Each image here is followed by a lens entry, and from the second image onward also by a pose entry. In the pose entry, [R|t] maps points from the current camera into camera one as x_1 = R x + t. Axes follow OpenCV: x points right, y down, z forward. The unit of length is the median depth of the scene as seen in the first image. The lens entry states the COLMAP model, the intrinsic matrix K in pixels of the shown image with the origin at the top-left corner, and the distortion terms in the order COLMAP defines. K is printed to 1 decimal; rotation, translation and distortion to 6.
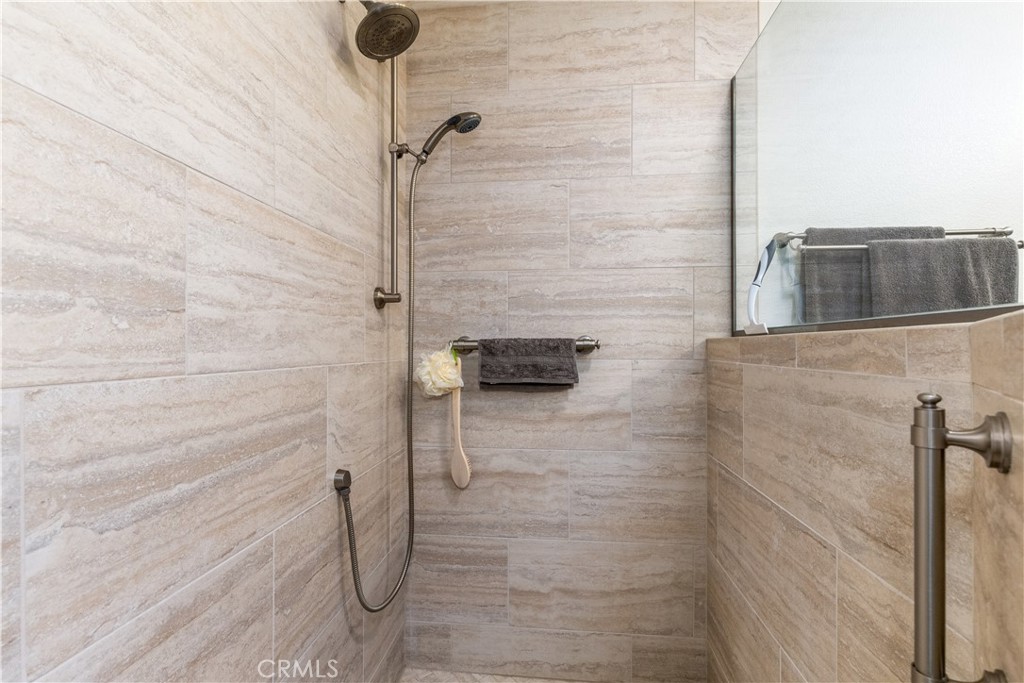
lens RADIAL K [[461.7, 0, 511.3], [0, 461.7, 347.2], [0, 0, 1]] dist [-0.001600, -0.000519]
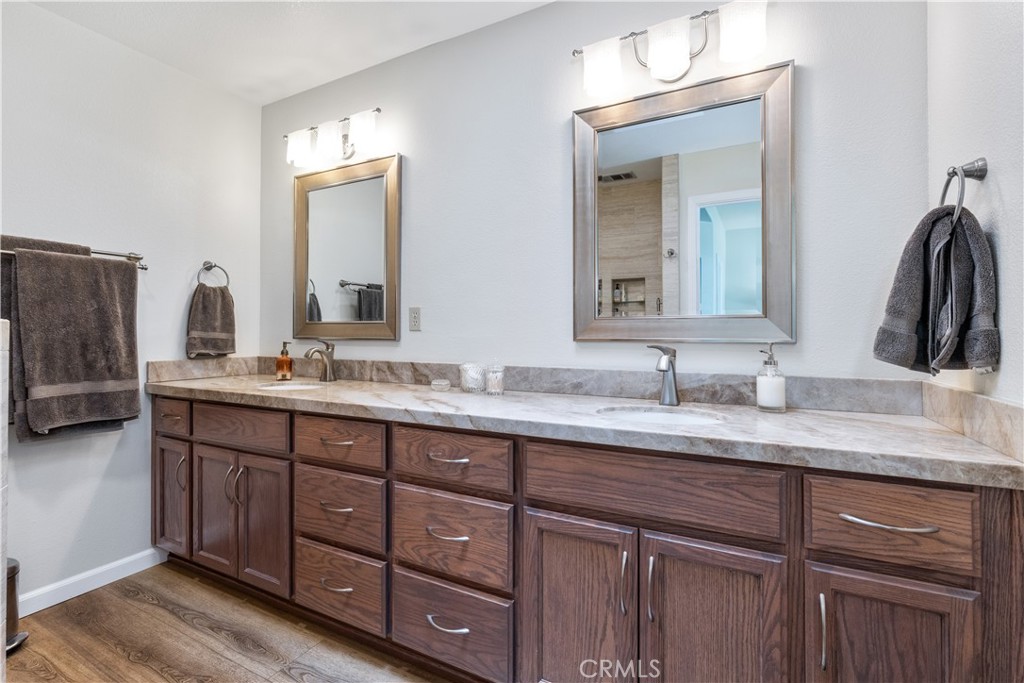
lens RADIAL K [[461.7, 0, 505.7], [0, 461.7, 333.8], [0, 0, 1]] dist [-0.001600, -0.000519]
pose [[0.366758, -0.002550, 0.930313, 0.115619], [0.001843, 0.999996, 0.002014, 0.003637], [-0.930314, 0.000976, 0.366762, -0.867792]]
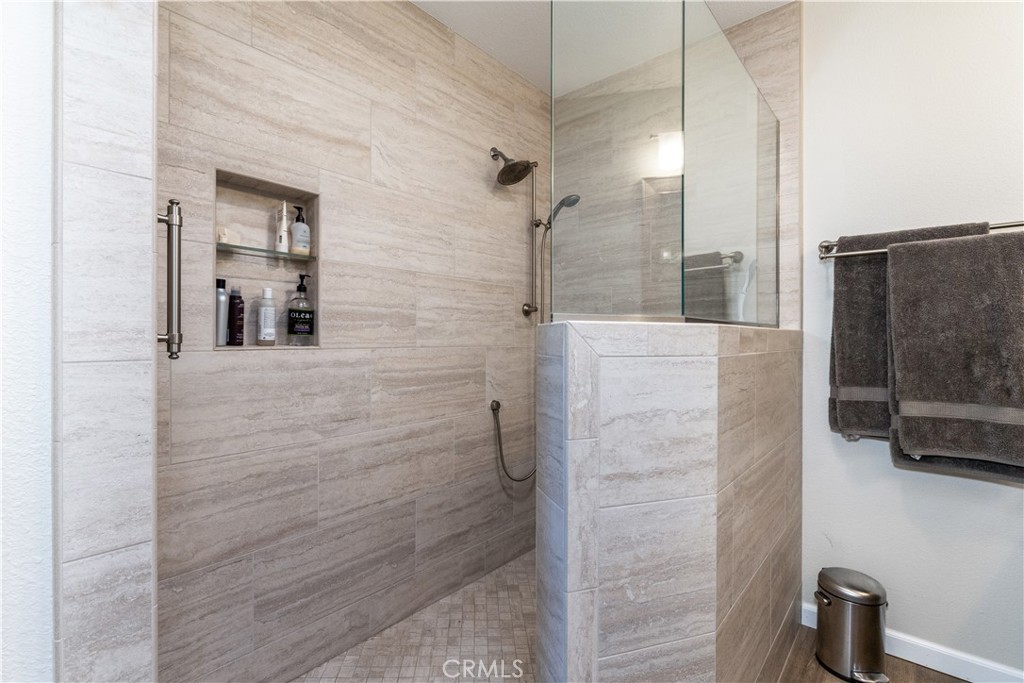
lens RADIAL K [[461.7, 0, 506.8], [0, 461.7, 339.6], [0, 0, 1]] dist [-0.001600, -0.000519]
pose [[0.816263, 0.003899, -0.577668, 0.813315], [-0.001978, 0.999990, 0.003954, 0.000065], [0.577677, -0.002085, 0.816262, -0.575593]]
